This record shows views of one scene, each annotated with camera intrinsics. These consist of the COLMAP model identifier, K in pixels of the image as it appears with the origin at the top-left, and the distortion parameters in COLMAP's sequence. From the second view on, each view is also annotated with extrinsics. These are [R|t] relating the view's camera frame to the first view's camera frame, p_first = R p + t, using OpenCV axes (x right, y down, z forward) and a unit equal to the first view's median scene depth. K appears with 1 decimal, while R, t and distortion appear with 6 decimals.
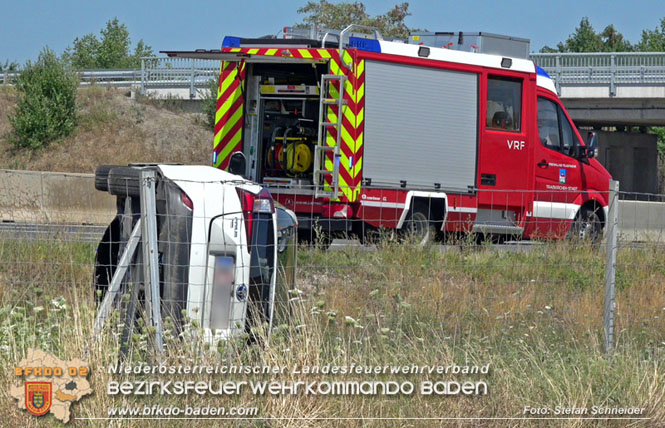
lens RADIAL K [[3076.9, 0, 332.5], [0, 3076.9, 214.0], [0, 0, 1]] dist [-0.015921, 3.551857]
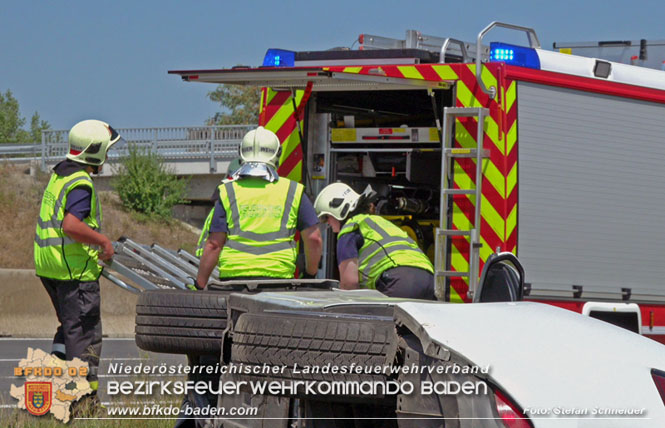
lens RADIAL K [[3076.9, 0, 332.5], [0, 3076.9, 214.0], [0, 0, 1]] dist [-0.015921, 3.551857]
pose [[0.999158, -0.016184, 0.037714, -0.046383], [0.017134, 0.999540, -0.025015, -0.010628], [-0.037292, 0.025640, 0.998975, 0.410545]]
